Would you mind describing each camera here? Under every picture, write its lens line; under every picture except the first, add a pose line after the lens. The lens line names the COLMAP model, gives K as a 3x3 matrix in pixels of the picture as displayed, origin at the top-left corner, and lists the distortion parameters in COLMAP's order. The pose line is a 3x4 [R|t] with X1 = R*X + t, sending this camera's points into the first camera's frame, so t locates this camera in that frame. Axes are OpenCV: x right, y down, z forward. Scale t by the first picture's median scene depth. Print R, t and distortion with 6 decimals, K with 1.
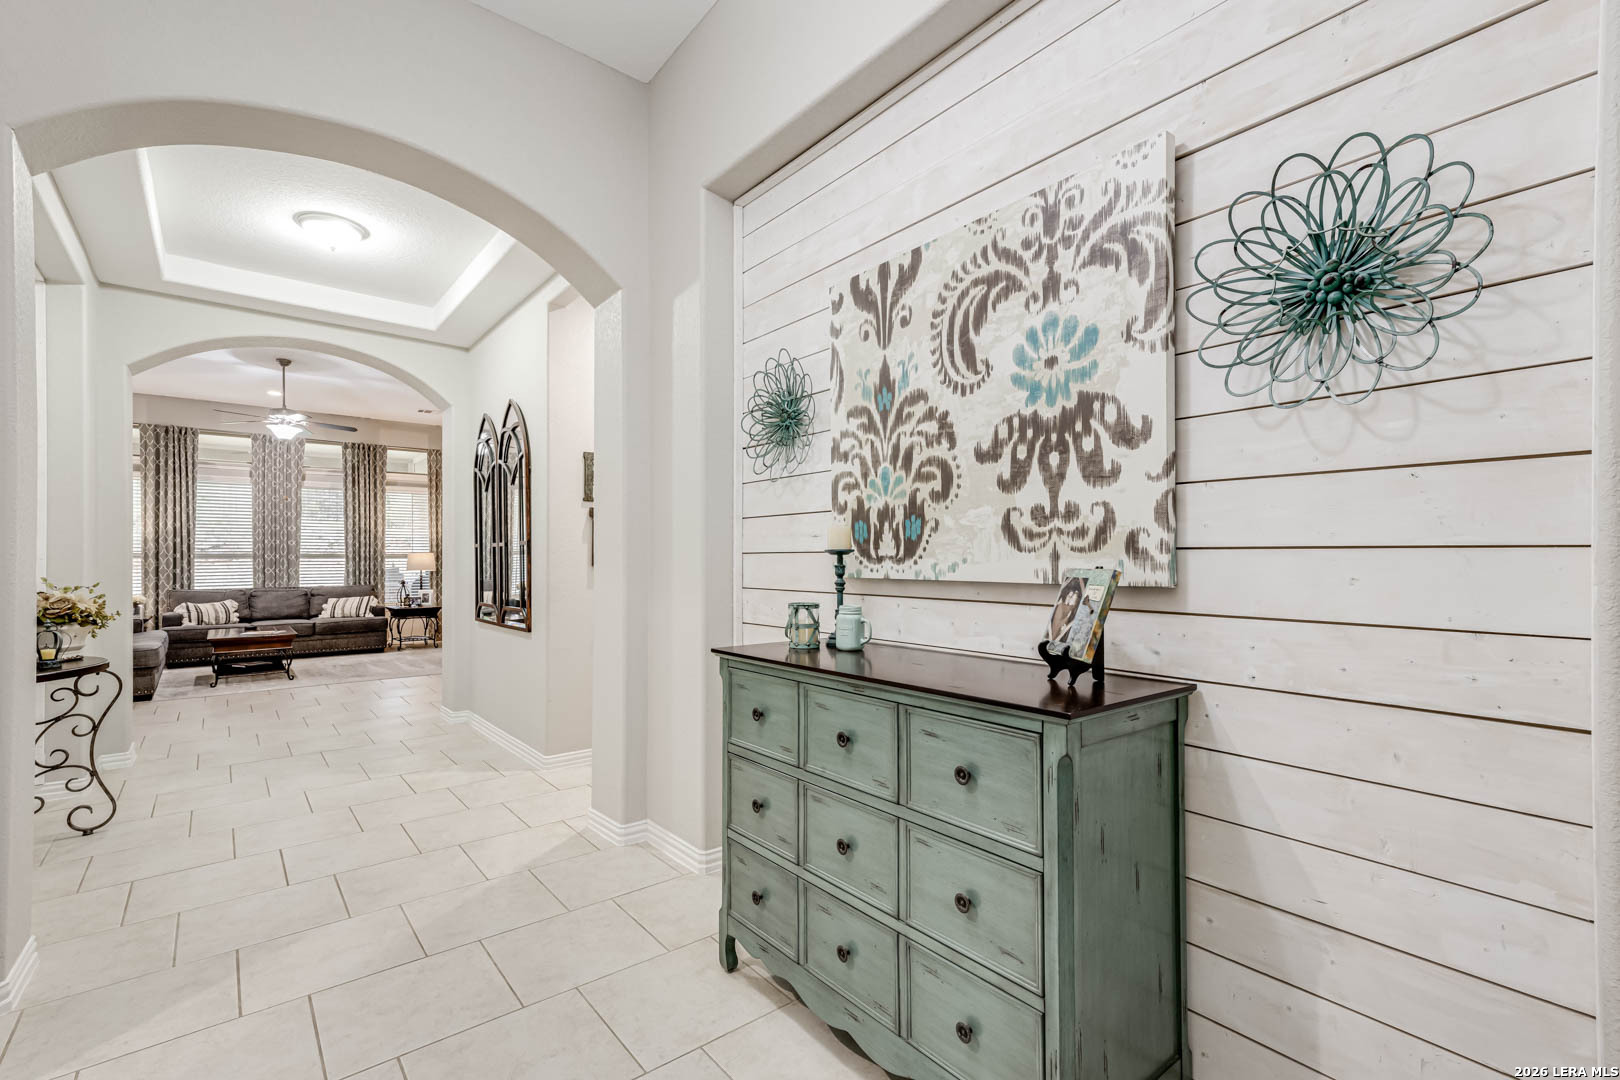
lens RADIAL K [[722.2, 0, 797.8], [0, 722.2, 551.8], [0, 0, 1]] dist [0.023601, 0.000566]
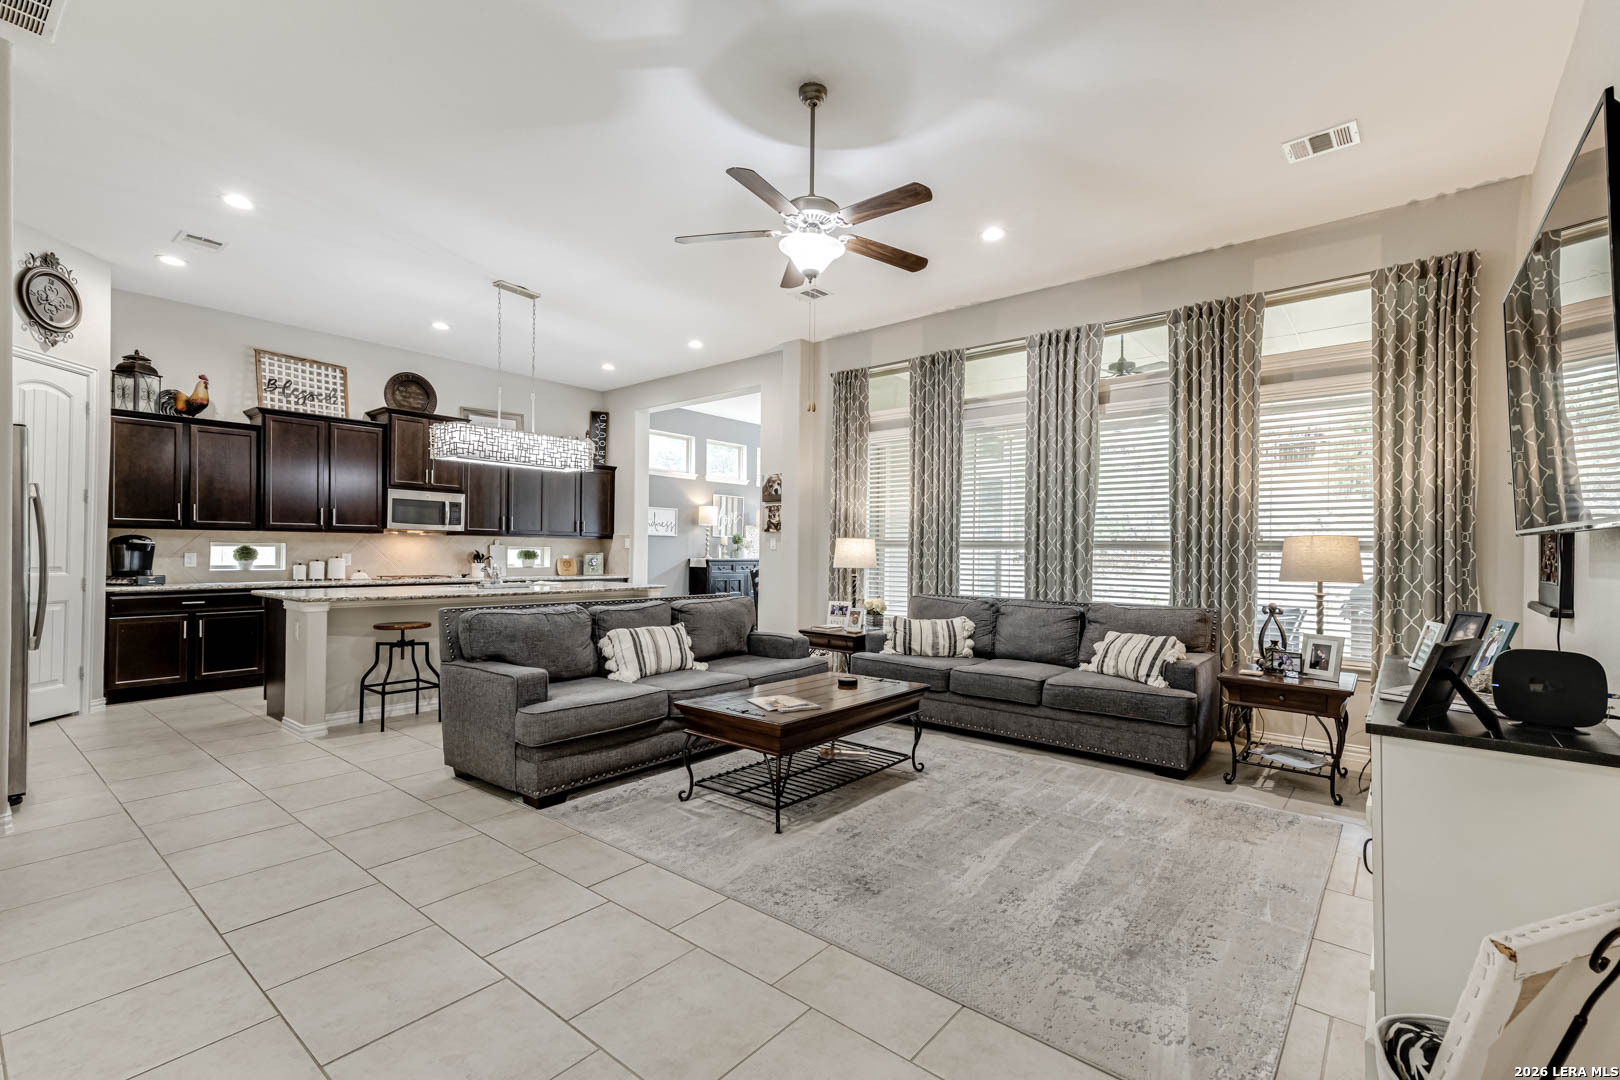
lens RADIAL K [[722.2, 0, 807.0], [0, 722.2, 547.2], [0, 0, 1]] dist [0.023601, 0.000566]
pose [[0.203659, 0.001710, -0.979040, -0.640961], [-0.002368, 0.999996, 0.001254, 0.023256], [0.979039, 0.002063, 0.203662, 2.159871]]
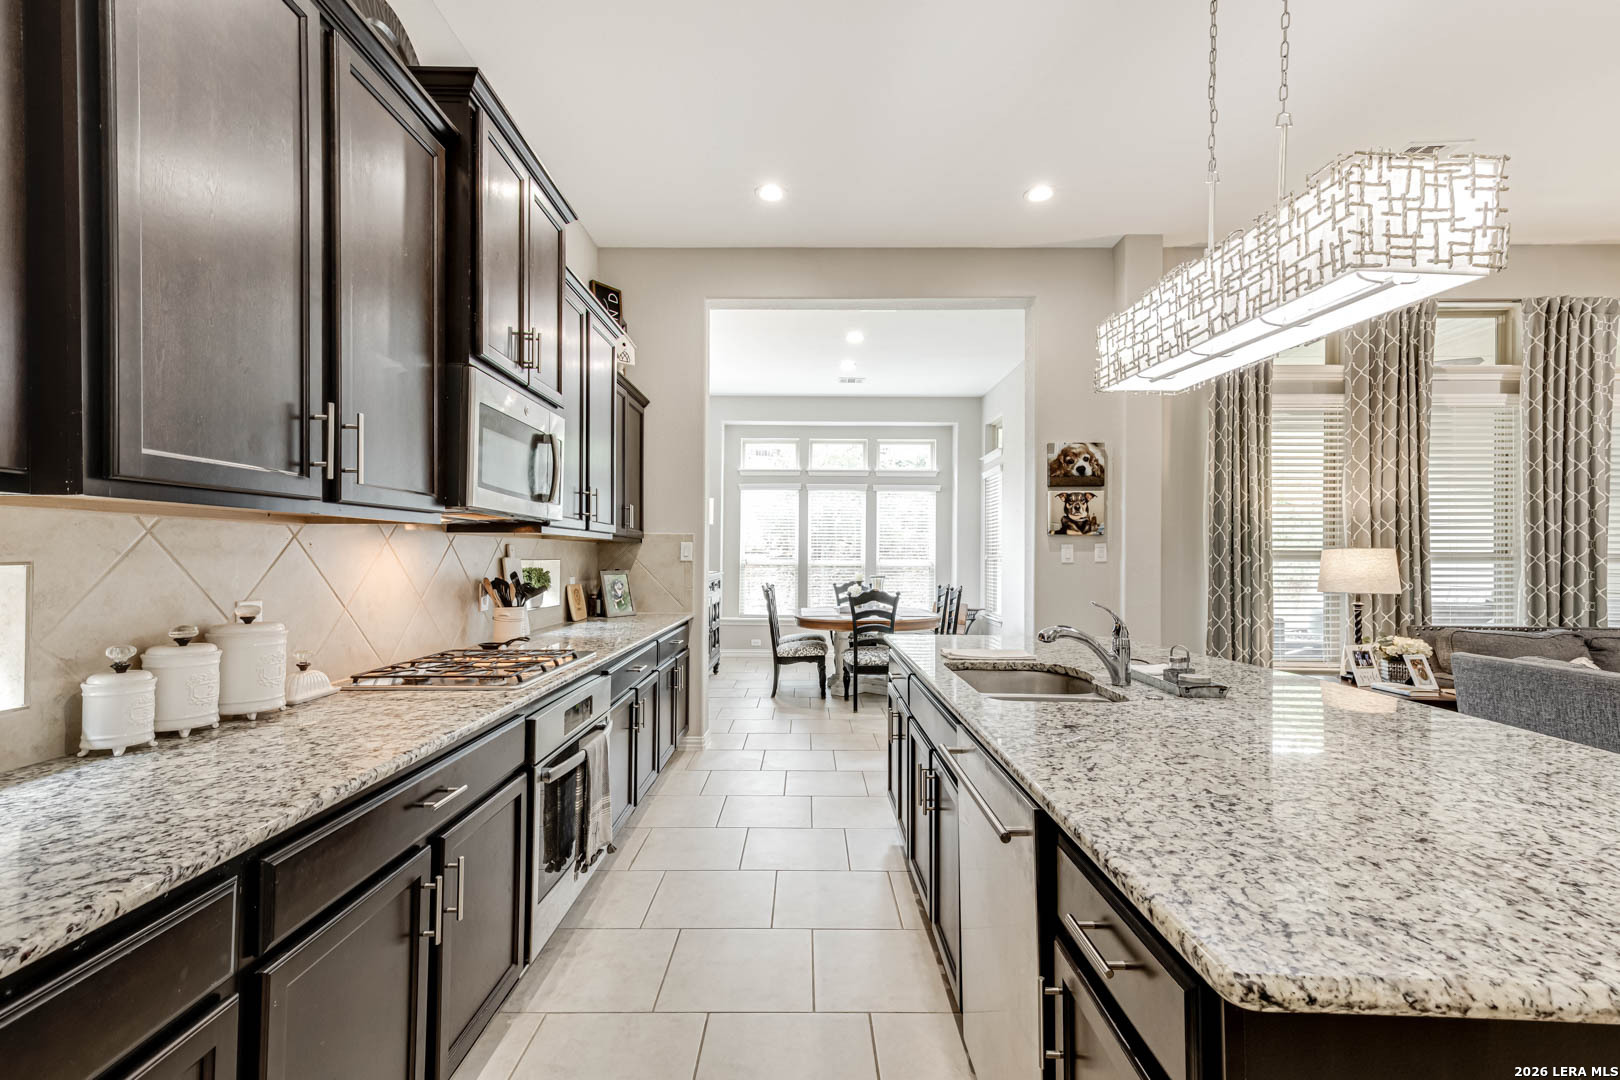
lens RADIAL K [[722.2, 0, 807.4], [0, 722.2, 539.2], [0, 0, 1]] dist [0.023601, 0.000566]
pose [[0.786355, -0.004090, -0.617761, -2.478071], [-0.005006, 0.999903, -0.012993, 0.007195], [0.617754, 0.013310, 0.786259, 1.036892]]
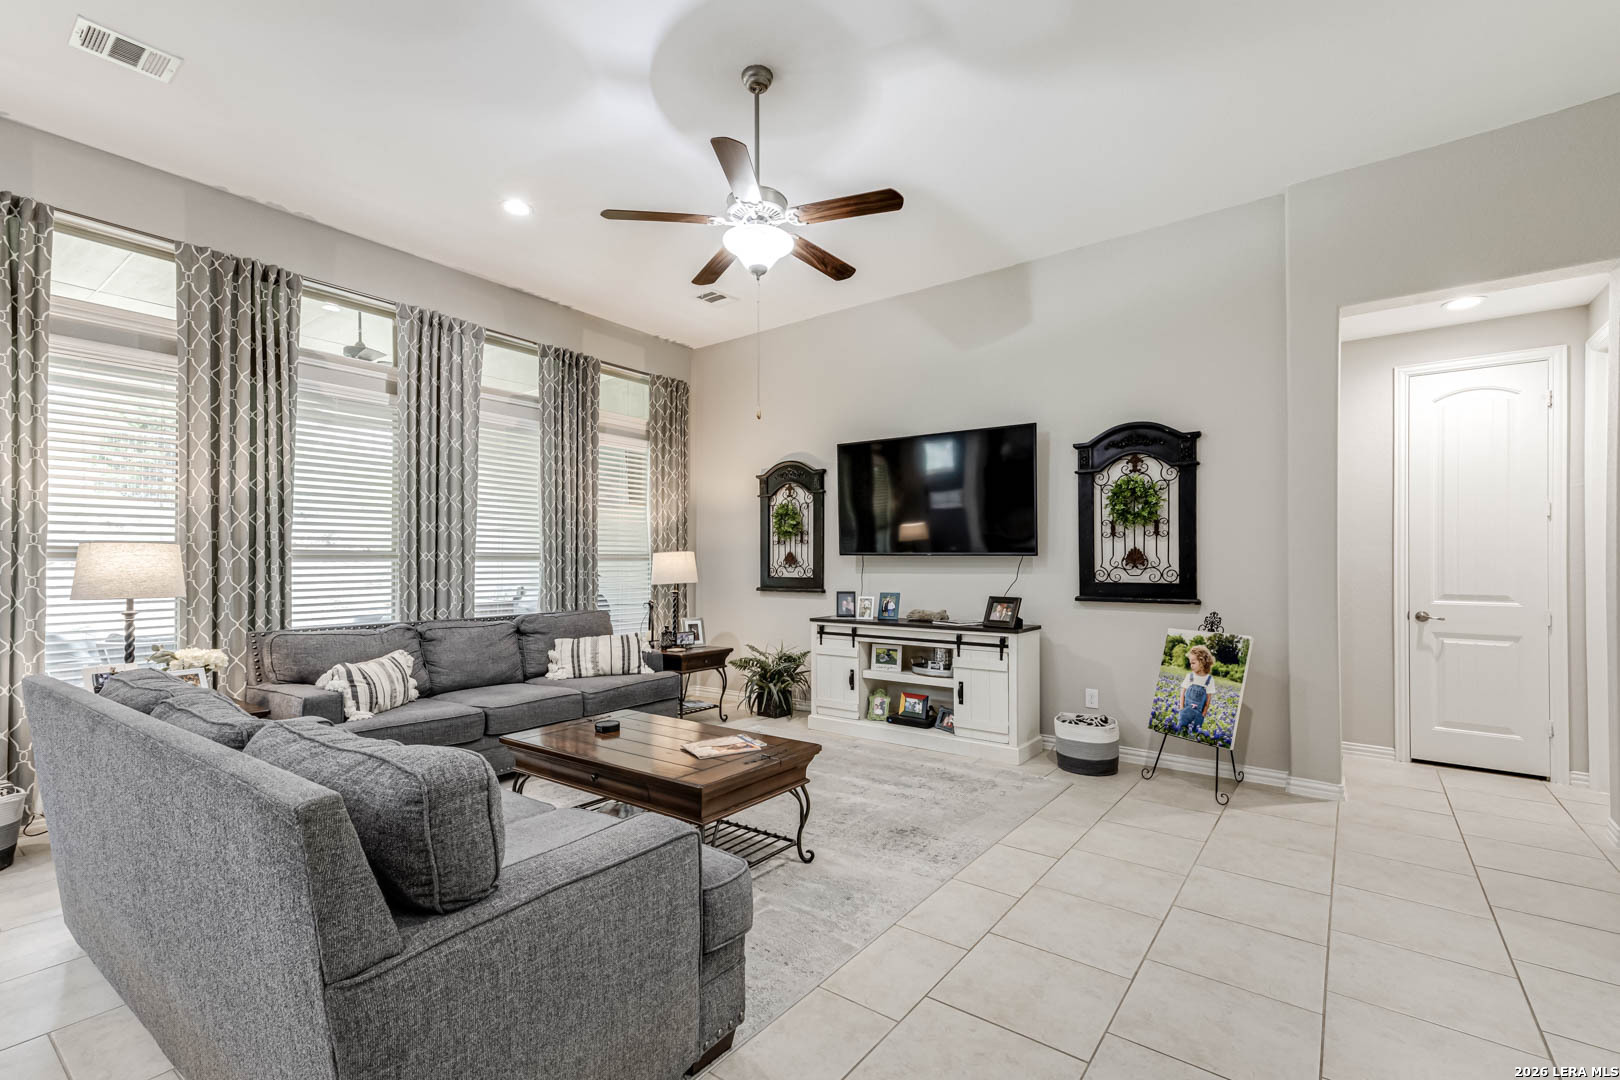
lens RADIAL K [[722.2, 0, 810.1], [0, 722.2, 552.6], [0, 0, 1]] dist [0.023601, 0.000566]
pose [[0.967709, 0.008086, 0.251941, -1.837272], [-0.006522, 0.999954, -0.007042, 0.016566], [-0.251986, 0.005171, 0.967717, 1.415461]]
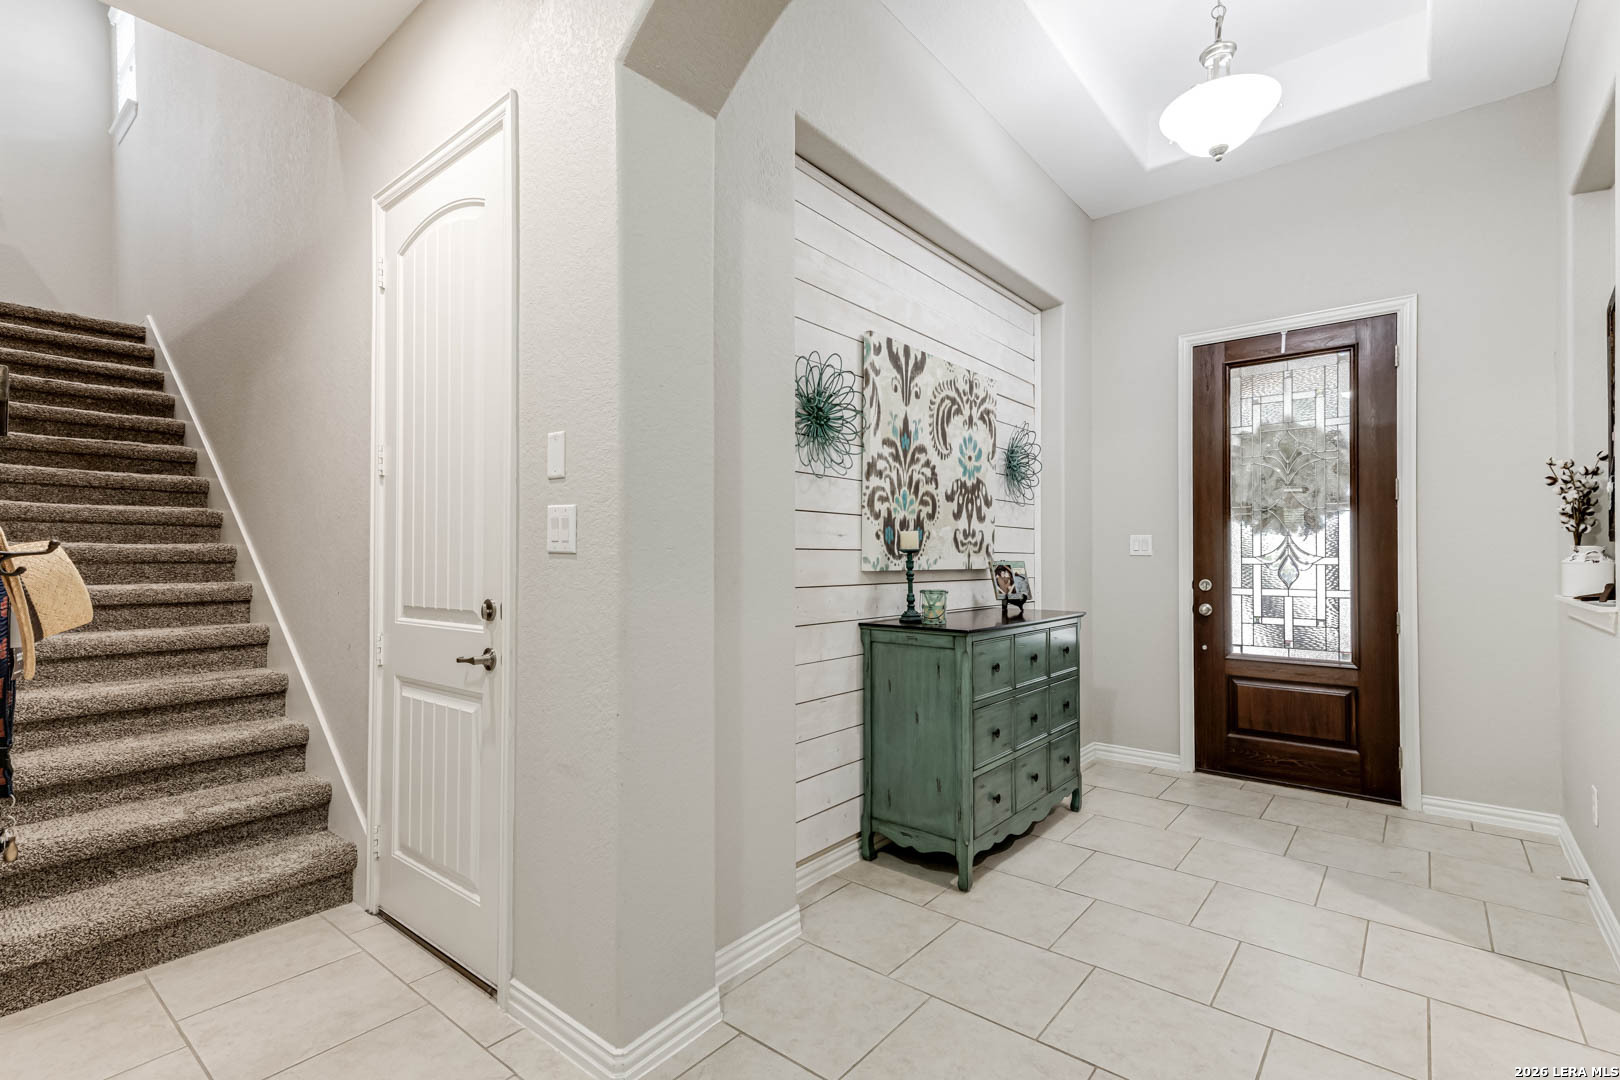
lens RADIAL K [[722.2, 0, 819.3], [0, 722.2, 548.6], [0, 0, 1]] dist [0.023601, 0.000566]
pose [[-0.204319, 0.015404, 0.978783, -0.838398], [-0.008257, 0.999813, -0.017458, 0.014555], [-0.978870, -0.011649, -0.204153, 1.002168]]
